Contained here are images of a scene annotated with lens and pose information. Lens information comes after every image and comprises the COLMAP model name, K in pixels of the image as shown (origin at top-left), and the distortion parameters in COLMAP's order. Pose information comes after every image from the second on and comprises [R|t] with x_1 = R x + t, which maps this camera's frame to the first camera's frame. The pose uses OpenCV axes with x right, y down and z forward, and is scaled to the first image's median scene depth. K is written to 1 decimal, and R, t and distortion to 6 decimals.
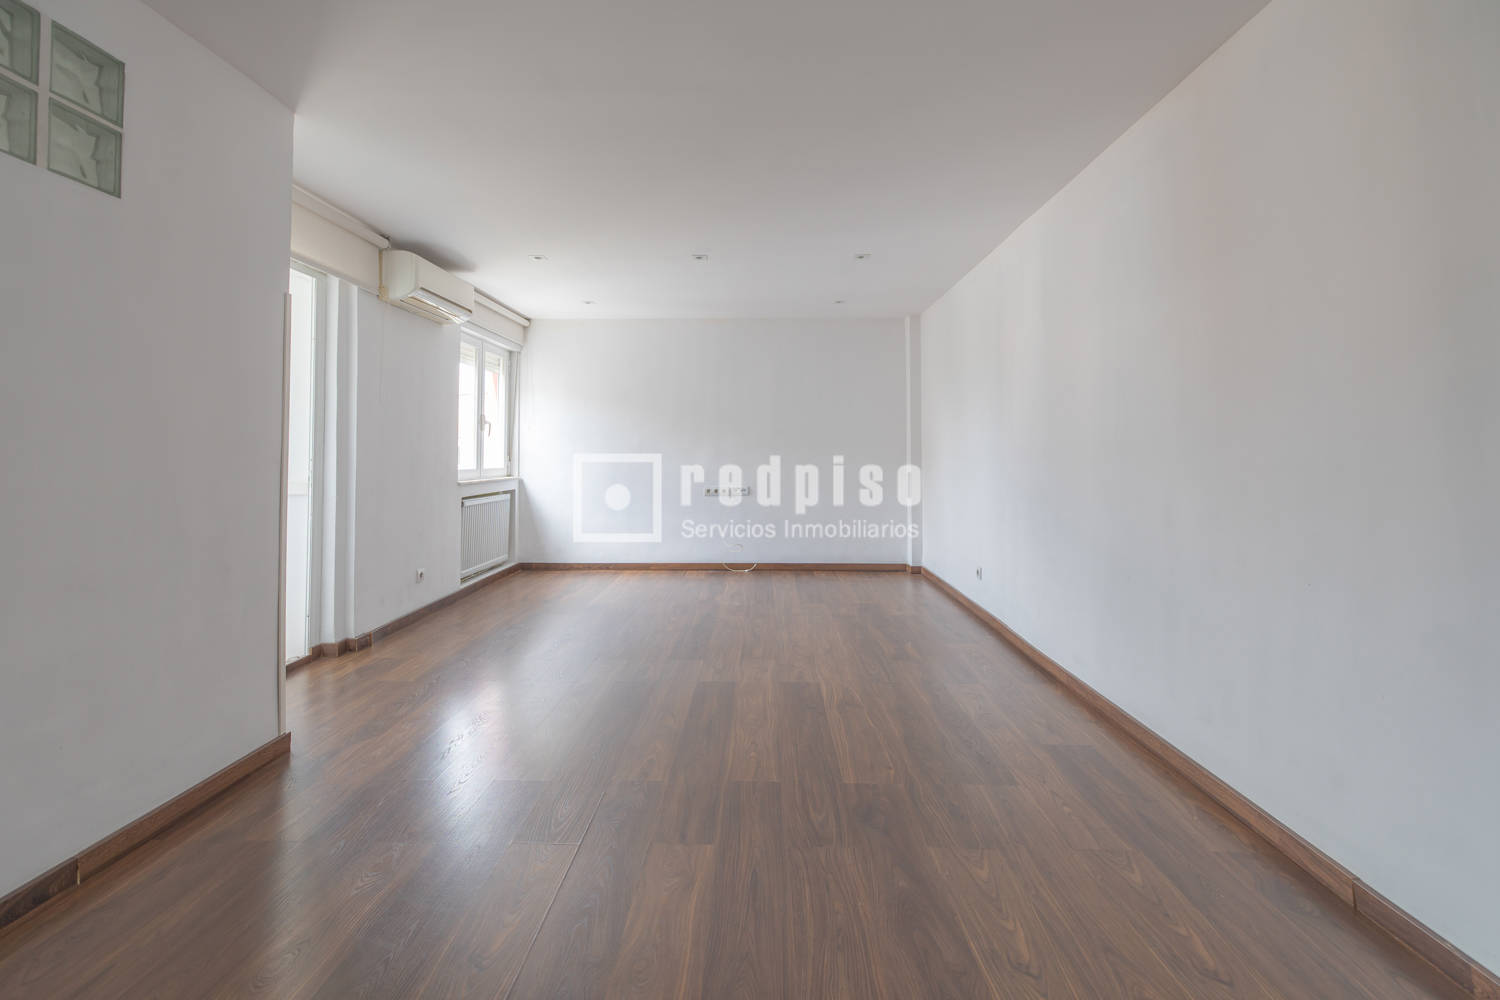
lens RADIAL K [[651.7, 0, 710.1], [0, 651.7, 437.8], [0, 0, 1]] dist [0.001169, 0.000432]
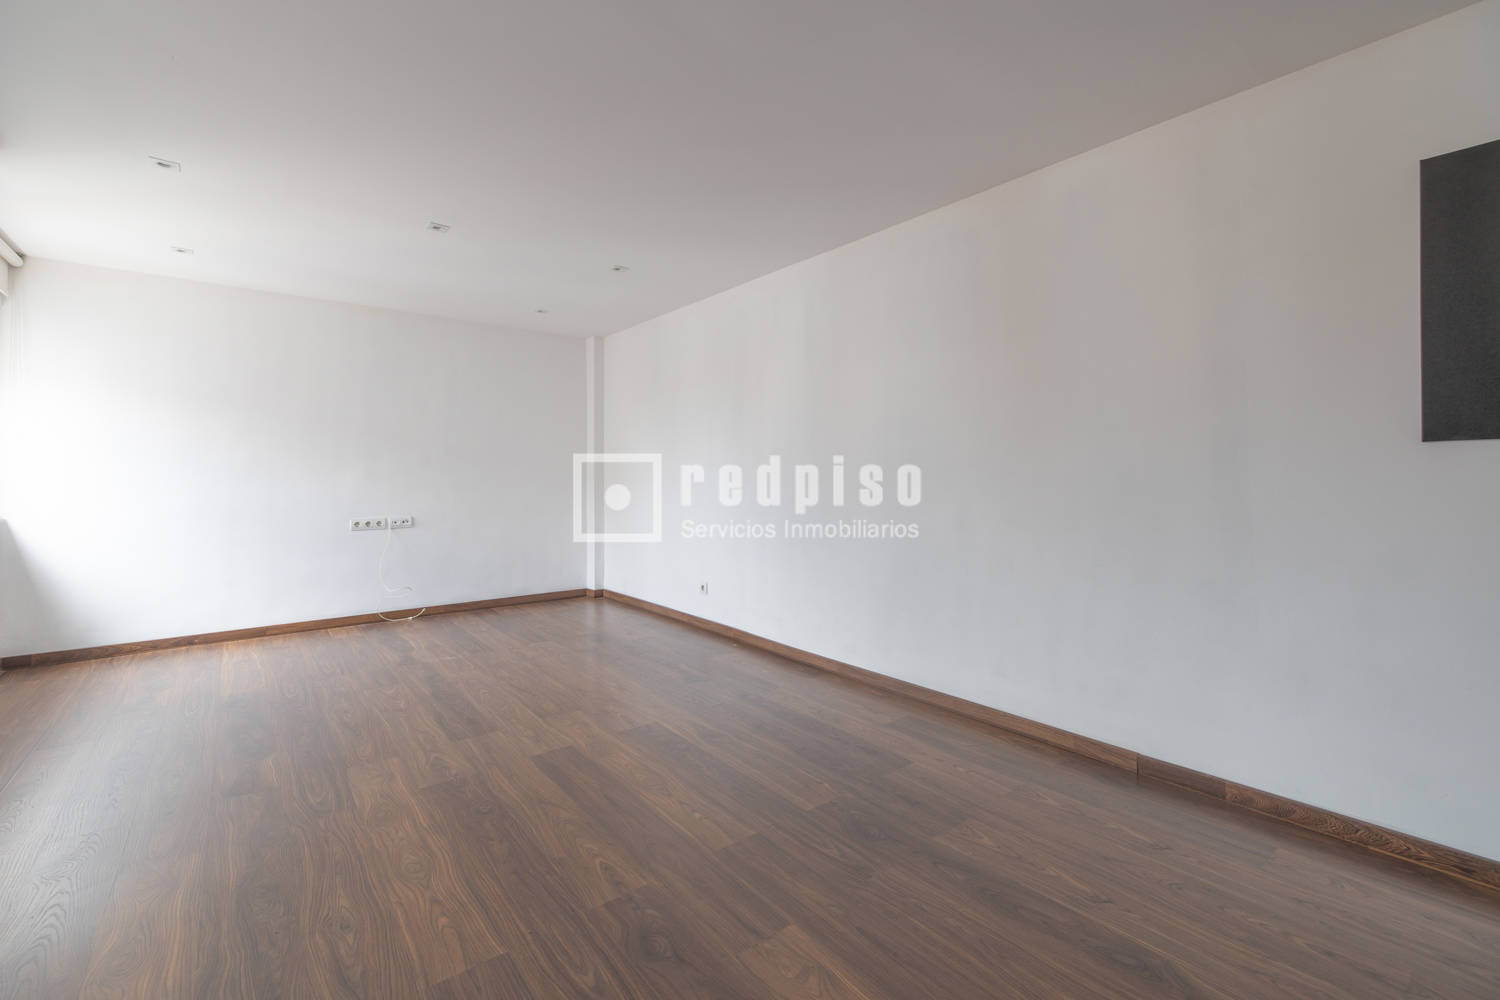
lens RADIAL K [[656.7, 0, 710.6], [0, 656.7, 472.1], [0, 0, 1]] dist [0.000382, 0.000066]
pose [[0.764009, 0.003580, 0.645196, -0.290471], [-0.013904, 0.999844, 0.010917, 0.006548], [-0.645056, -0.017311, 0.763939, 0.186046]]
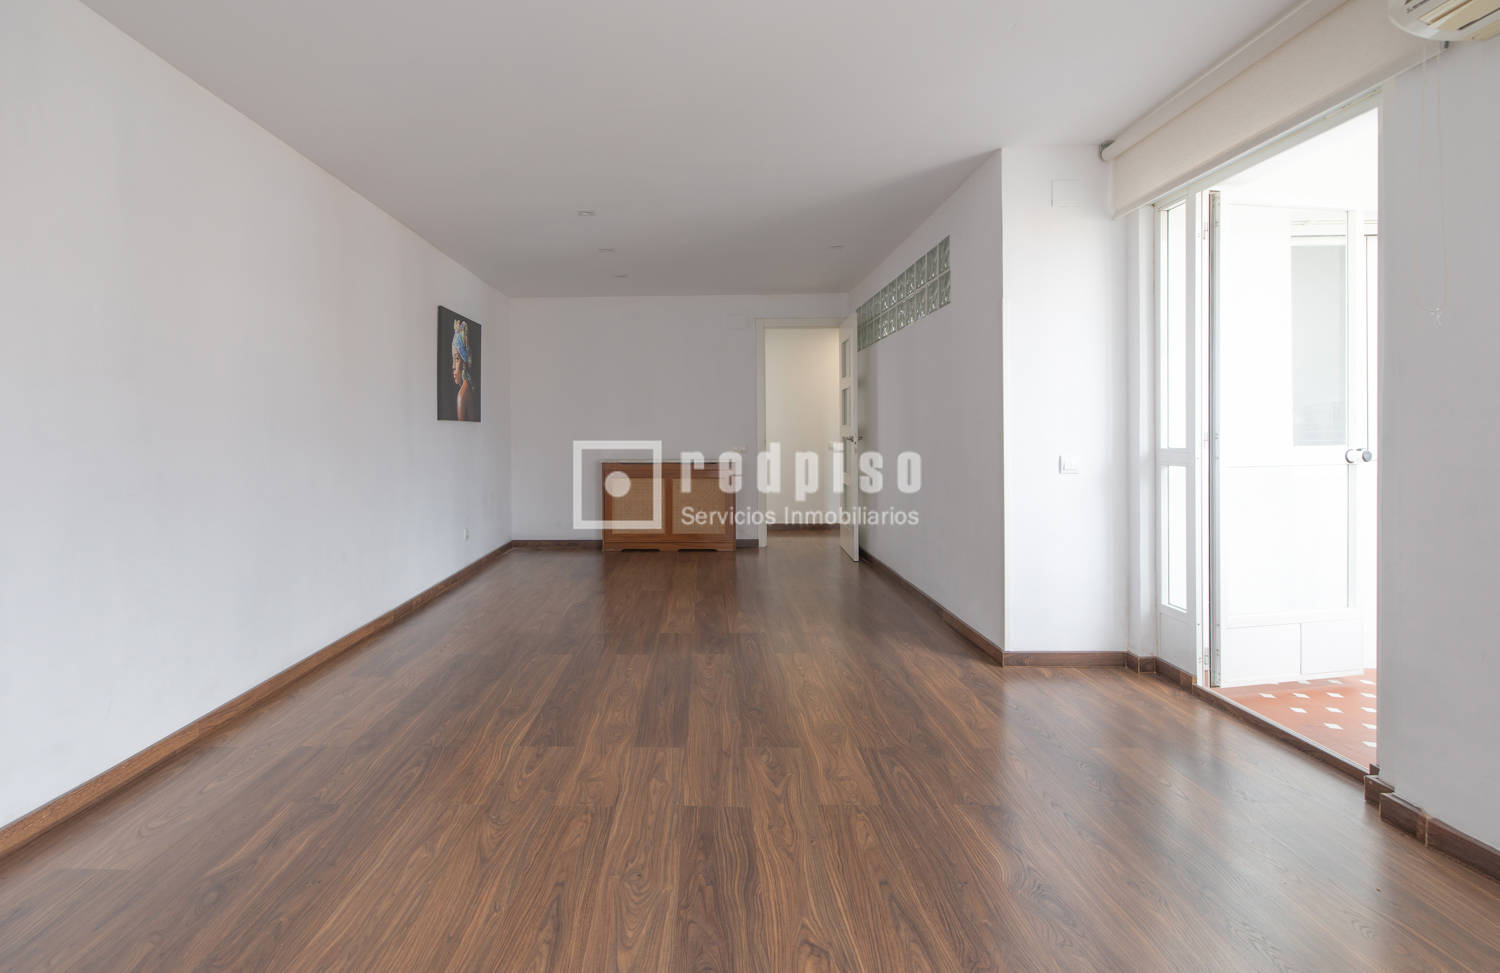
lens RADIAL K [[674.5, 0, 691.8], [0, 674.5, 440.0], [0, 0, 1]] dist [0.002481, -0.000226]
pose [[-0.997983, 0.009020, -0.062832, 0.014407], [0.009888, 0.999860, -0.013523, 0.035841], [0.062701, -0.014117, -0.997932, 1.359952]]
